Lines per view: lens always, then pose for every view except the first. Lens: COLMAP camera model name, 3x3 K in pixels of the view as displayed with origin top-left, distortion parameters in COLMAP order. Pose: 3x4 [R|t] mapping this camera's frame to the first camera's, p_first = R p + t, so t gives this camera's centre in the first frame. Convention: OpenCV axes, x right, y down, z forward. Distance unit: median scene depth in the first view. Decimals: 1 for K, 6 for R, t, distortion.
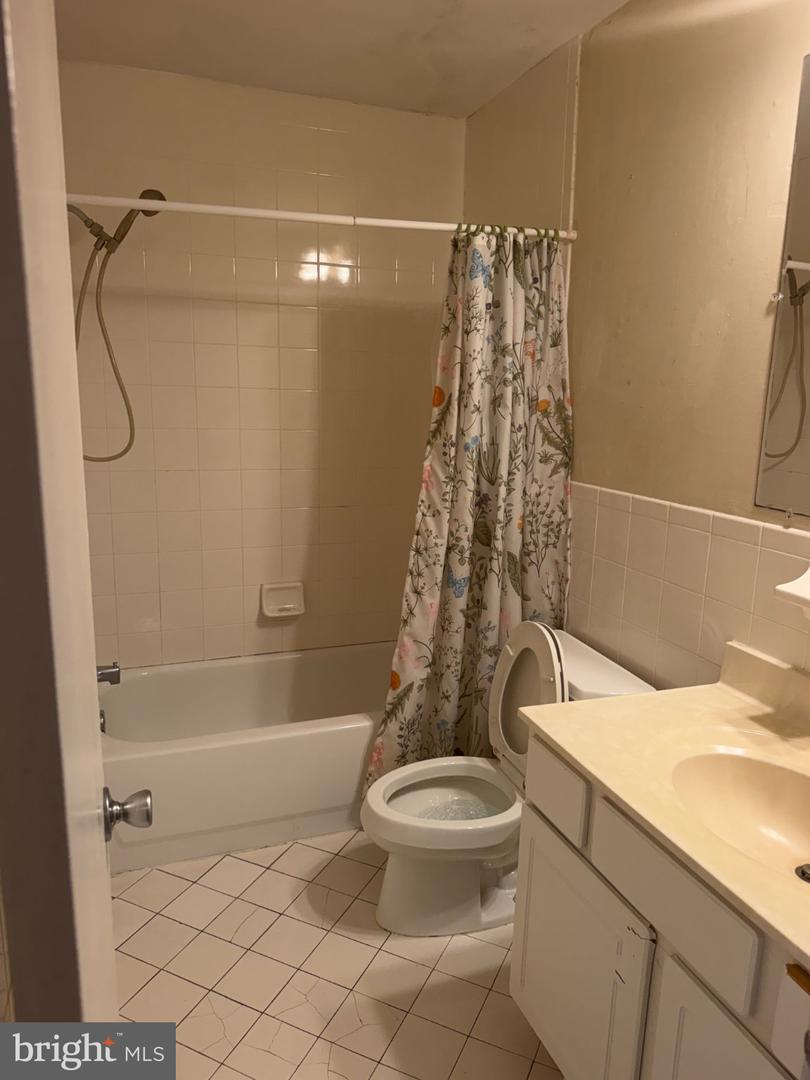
lens RADIAL K [[755.8, 0, 405.0], [0, 755.8, 540.0], [0, 0, 1]] dist [0.000466, 0.000084]
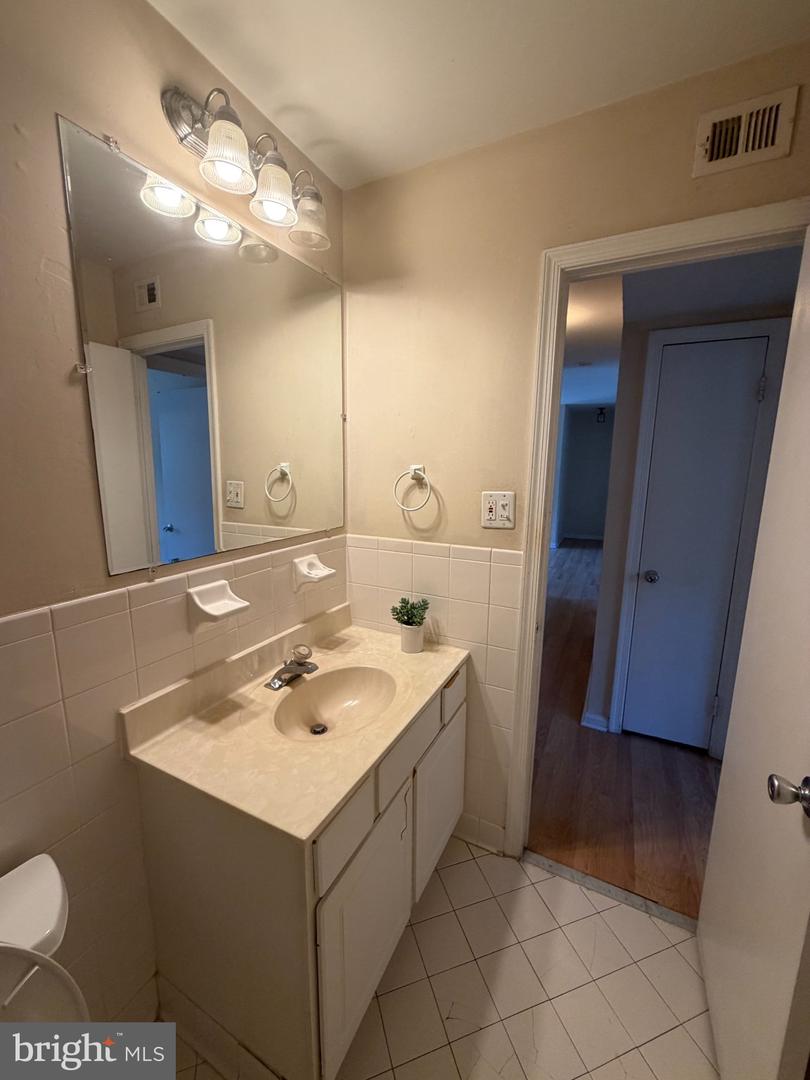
lens RADIAL K [[432.3, 0, 405.0], [0, 432.3, 540.0], [0, 0, 1]] dist [0.000040, 0.000003]
pose [[-0.693757, -0.147071, 0.705033, -0.221359], [0.123962, 0.939935, 0.318051, -0.236579], [-0.709461, 0.308047, -0.633855, 1.119339]]
